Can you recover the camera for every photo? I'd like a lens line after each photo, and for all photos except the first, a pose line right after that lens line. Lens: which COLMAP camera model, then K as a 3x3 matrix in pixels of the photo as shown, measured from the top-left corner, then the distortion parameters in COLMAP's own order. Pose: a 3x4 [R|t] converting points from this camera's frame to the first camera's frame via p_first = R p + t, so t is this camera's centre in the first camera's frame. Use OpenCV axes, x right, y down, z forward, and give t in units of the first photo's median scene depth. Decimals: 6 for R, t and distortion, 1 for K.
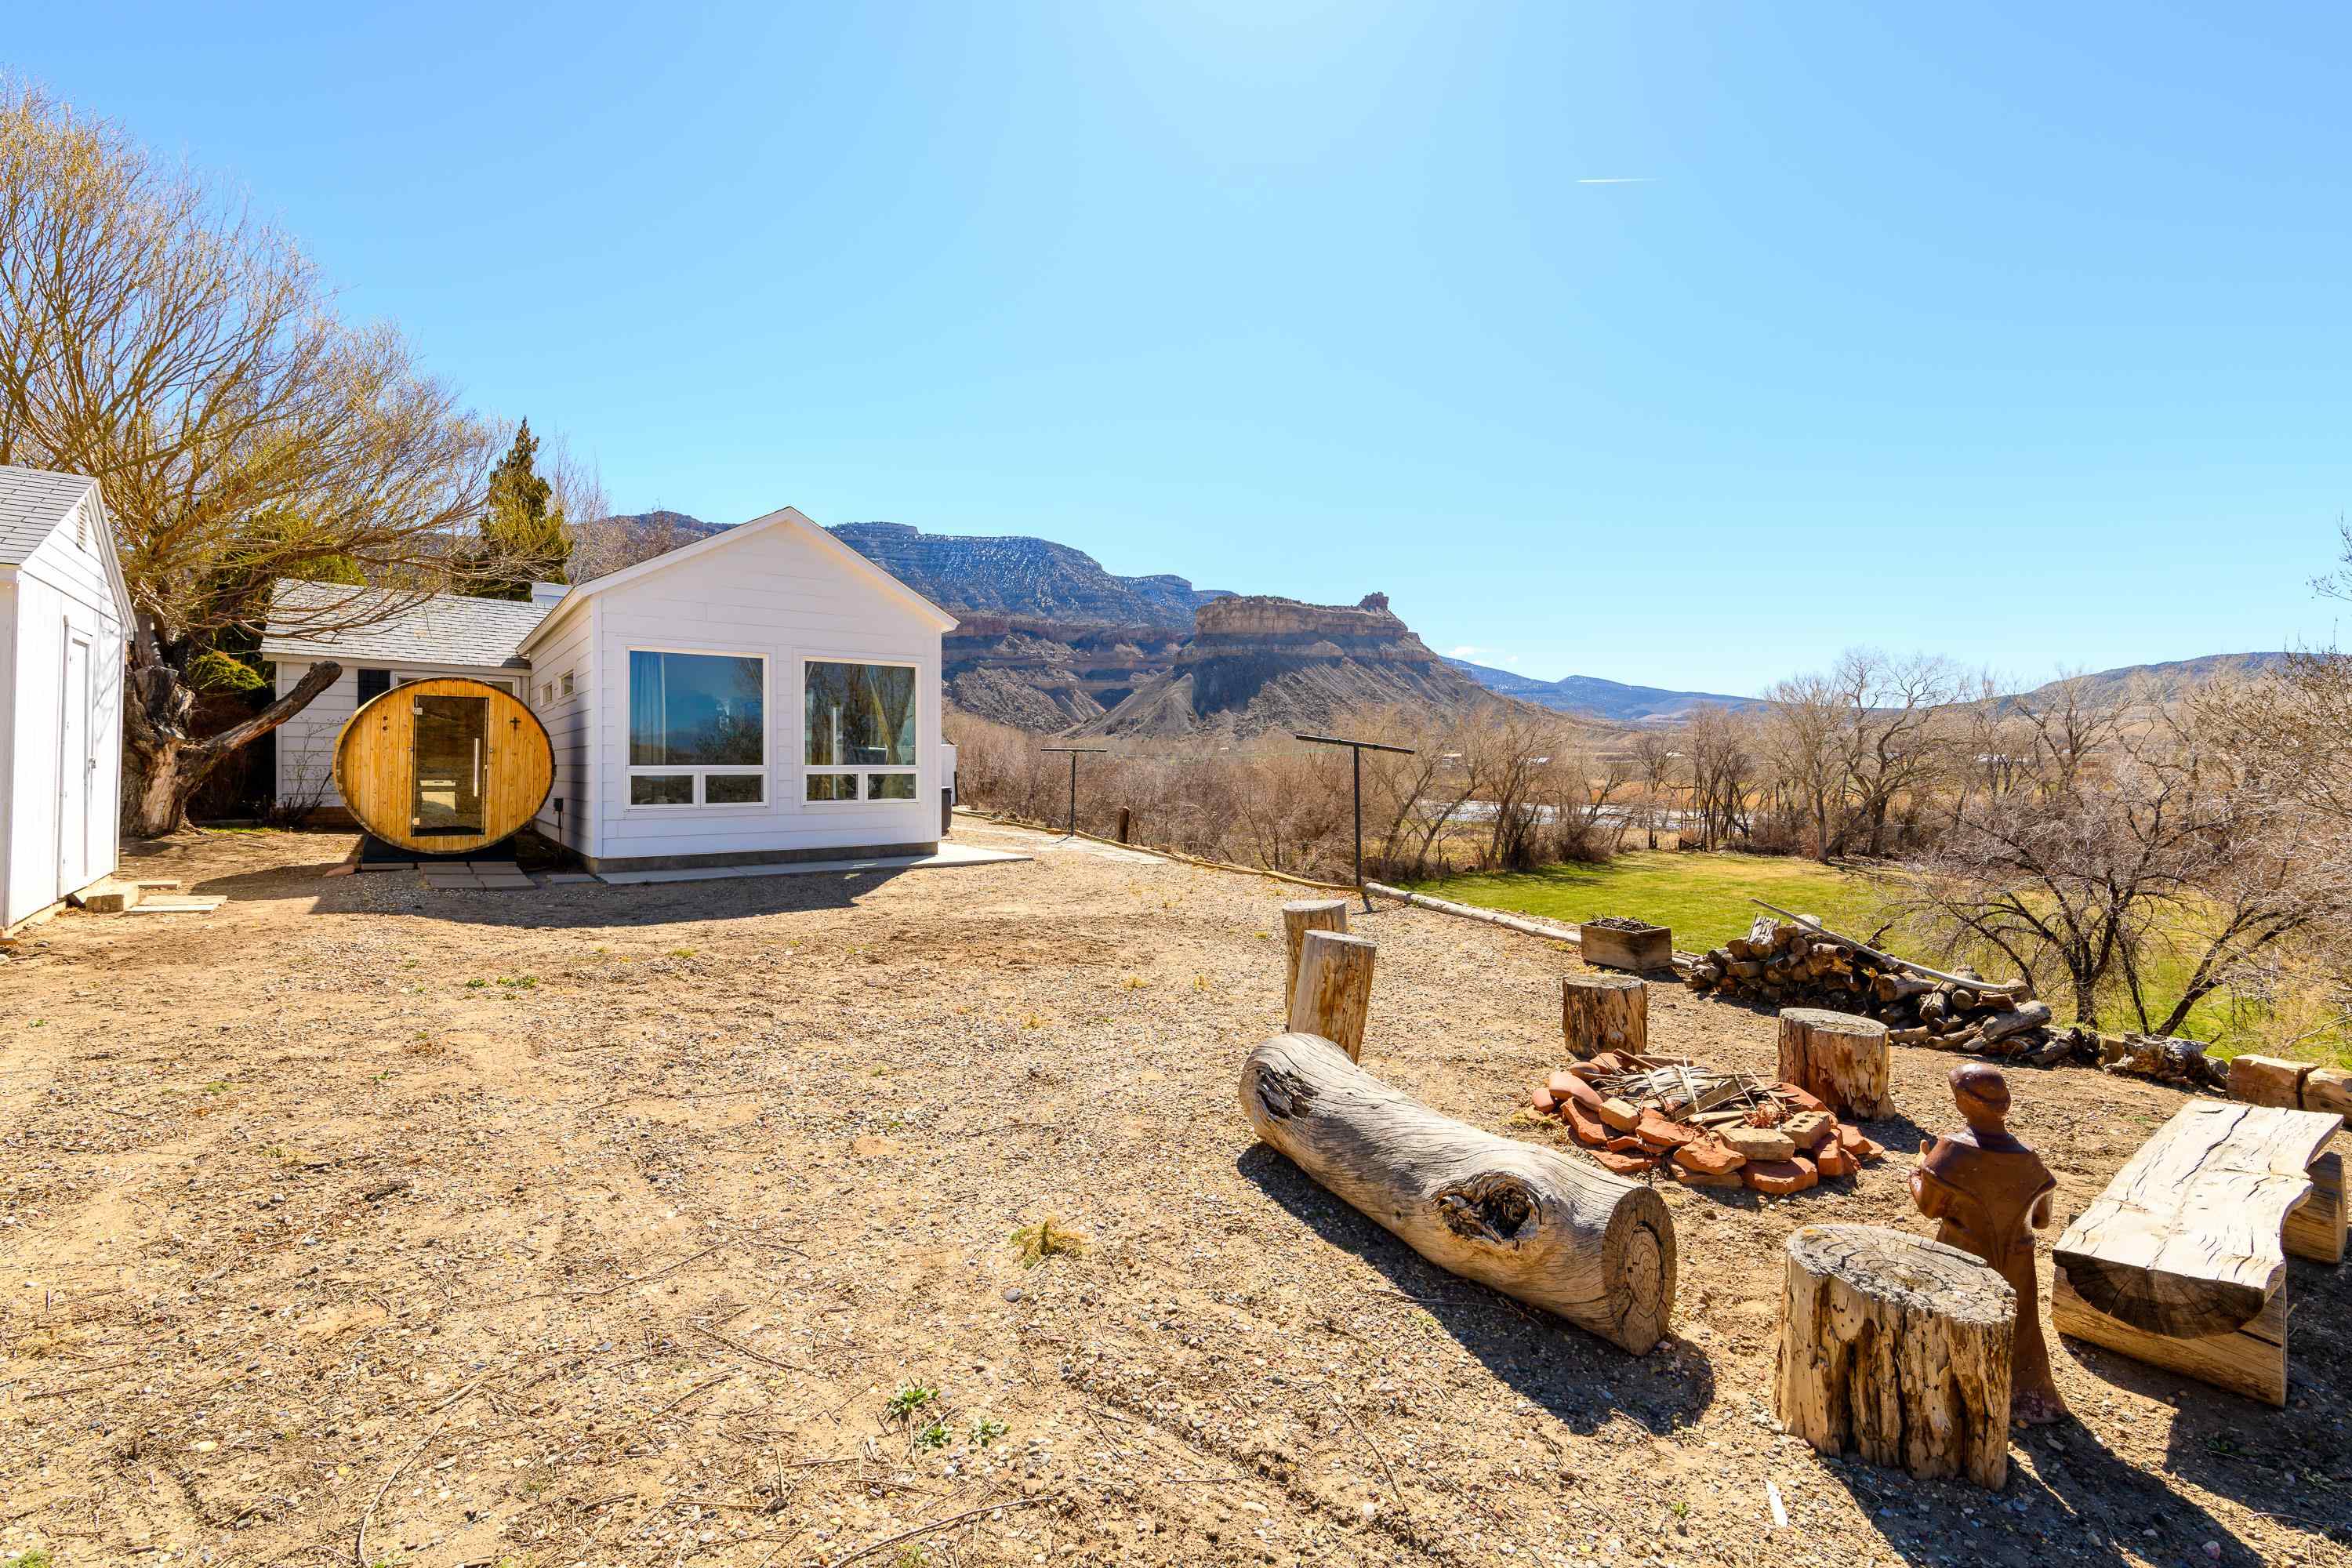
lens RADIAL K [[1025.7, 0, 1198.7], [0, 1025.7, 786.3], [0, 0, 1]] dist [0.000797, -0.000246]
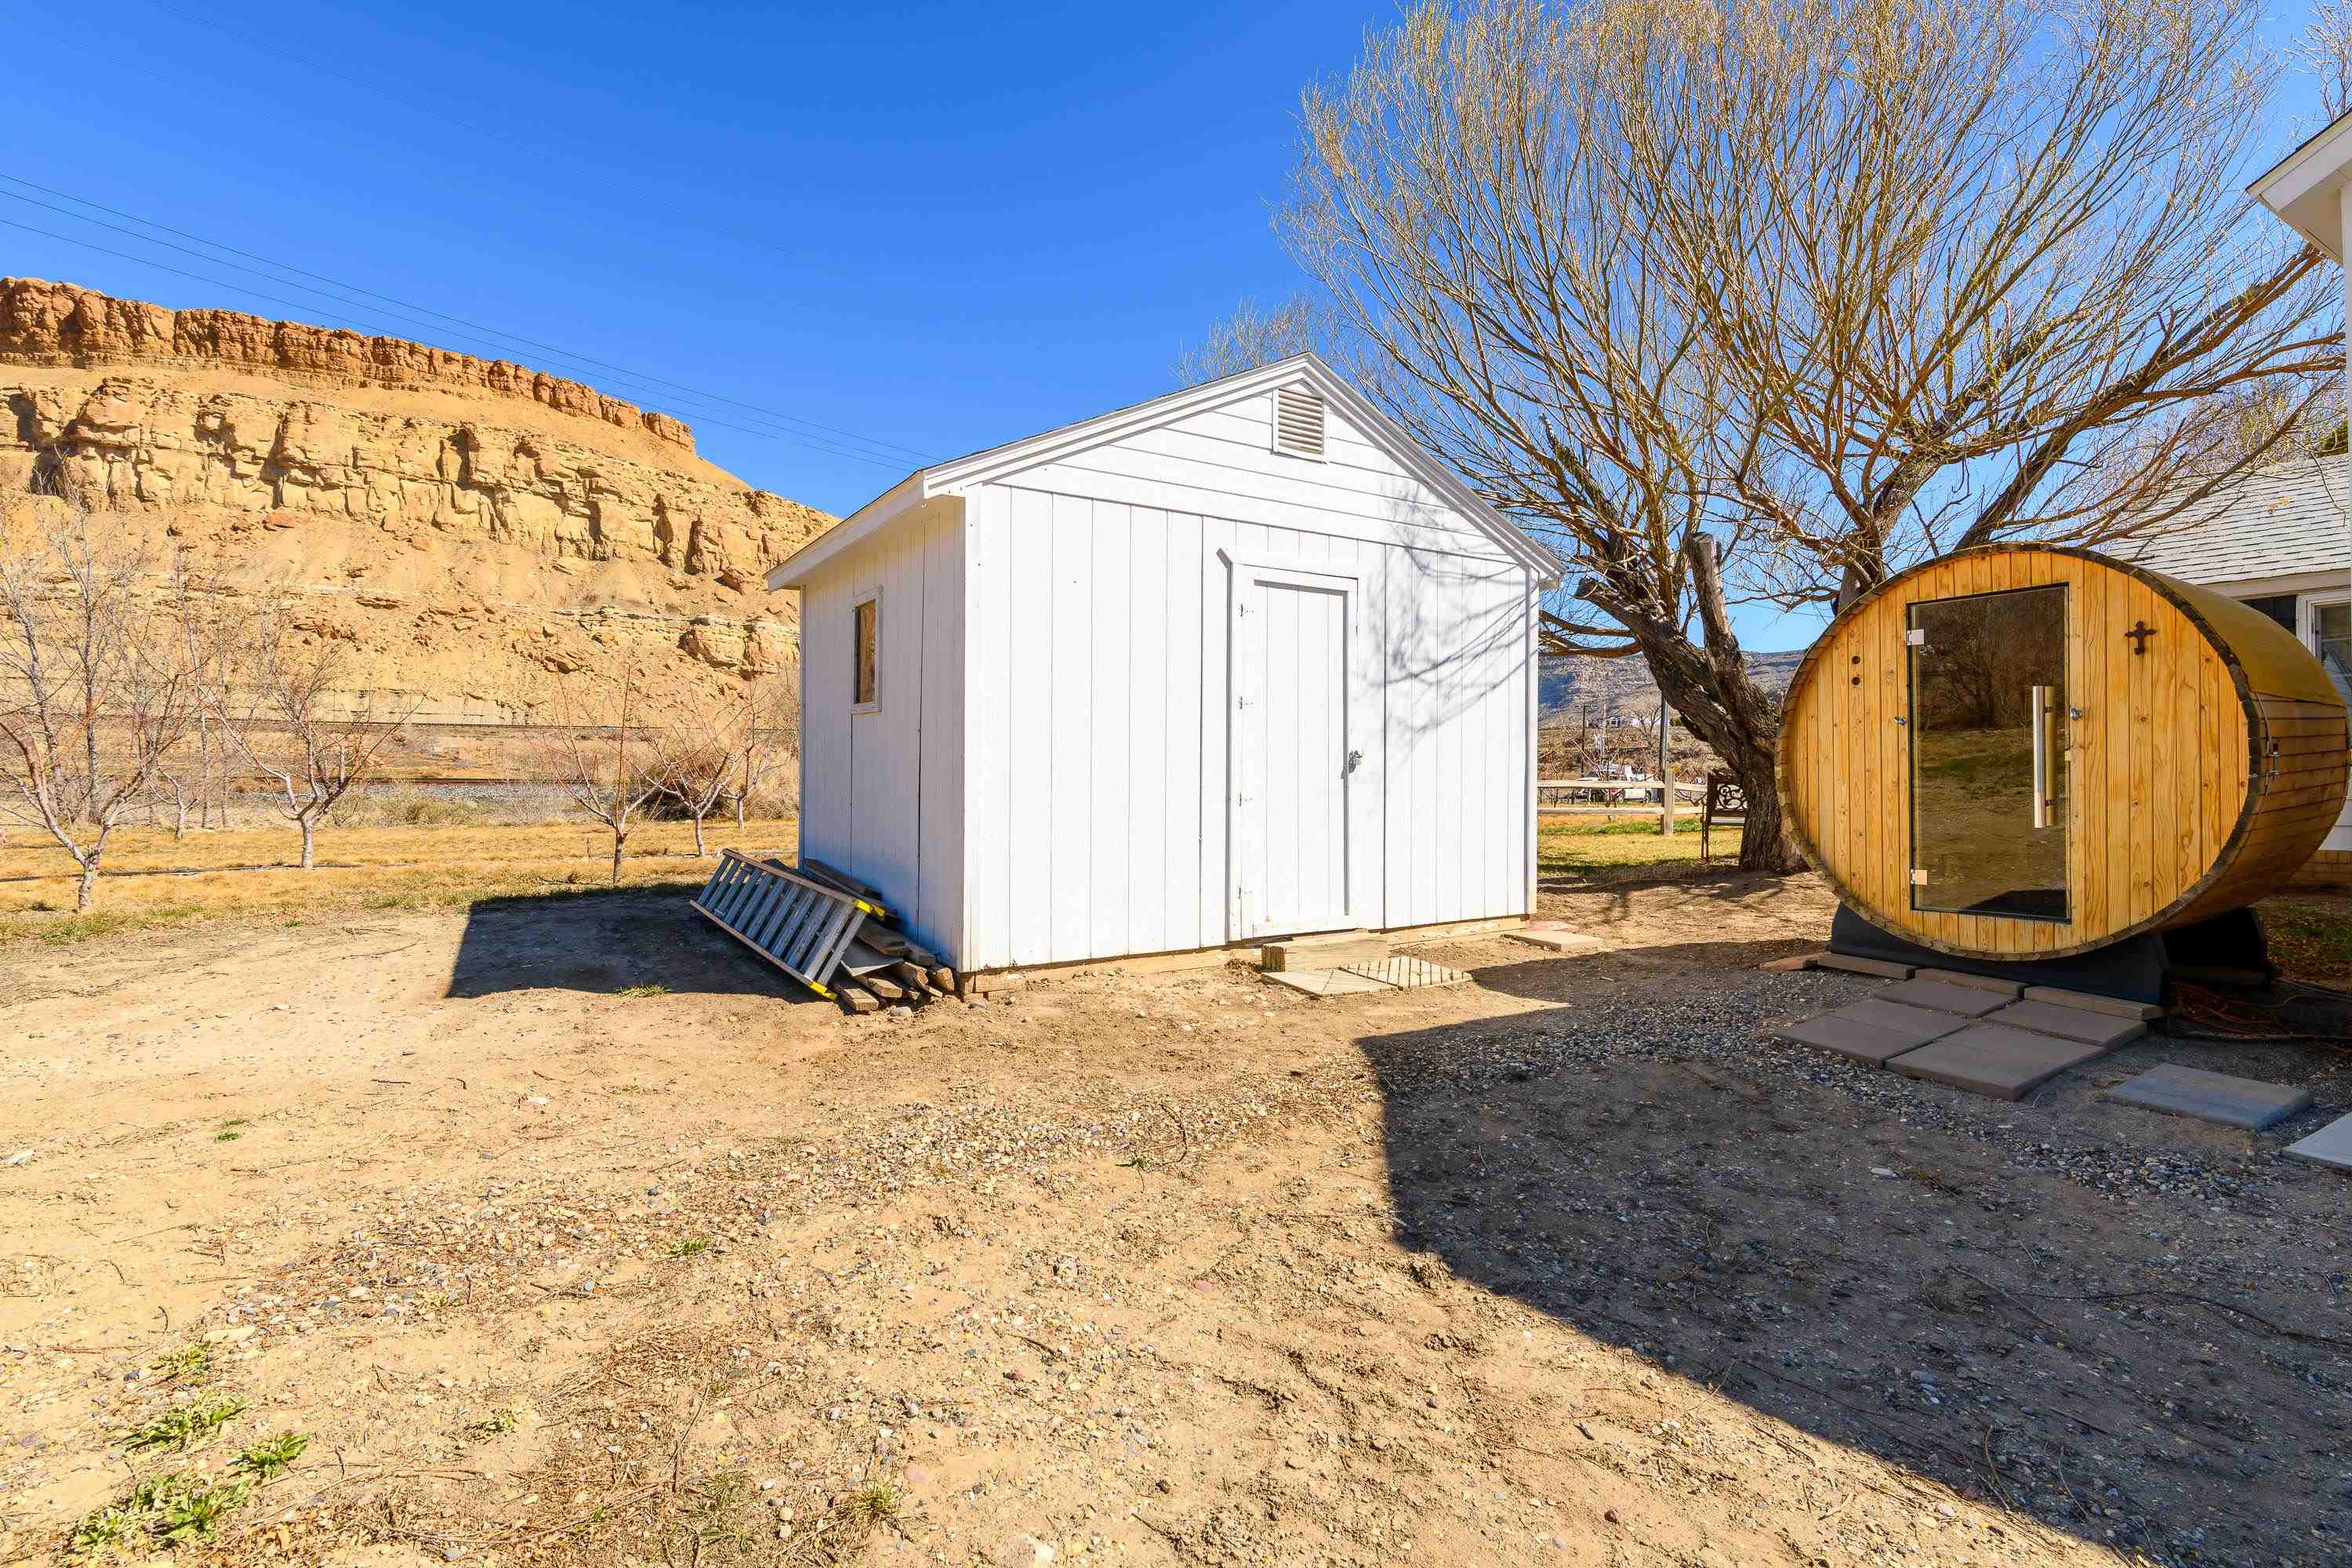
lens RADIAL K [[1087.5, 0, 1179.5], [0, 1087.5, 776.8], [0, 0, 1]] dist [-0.001500, -0.000043]
pose [[-0.079795, -0.007100, -0.996786, -0.250821], [-0.012720, 0.999900, -0.006104, -0.003658], [0.996730, 0.012192, -0.079877, 0.708833]]
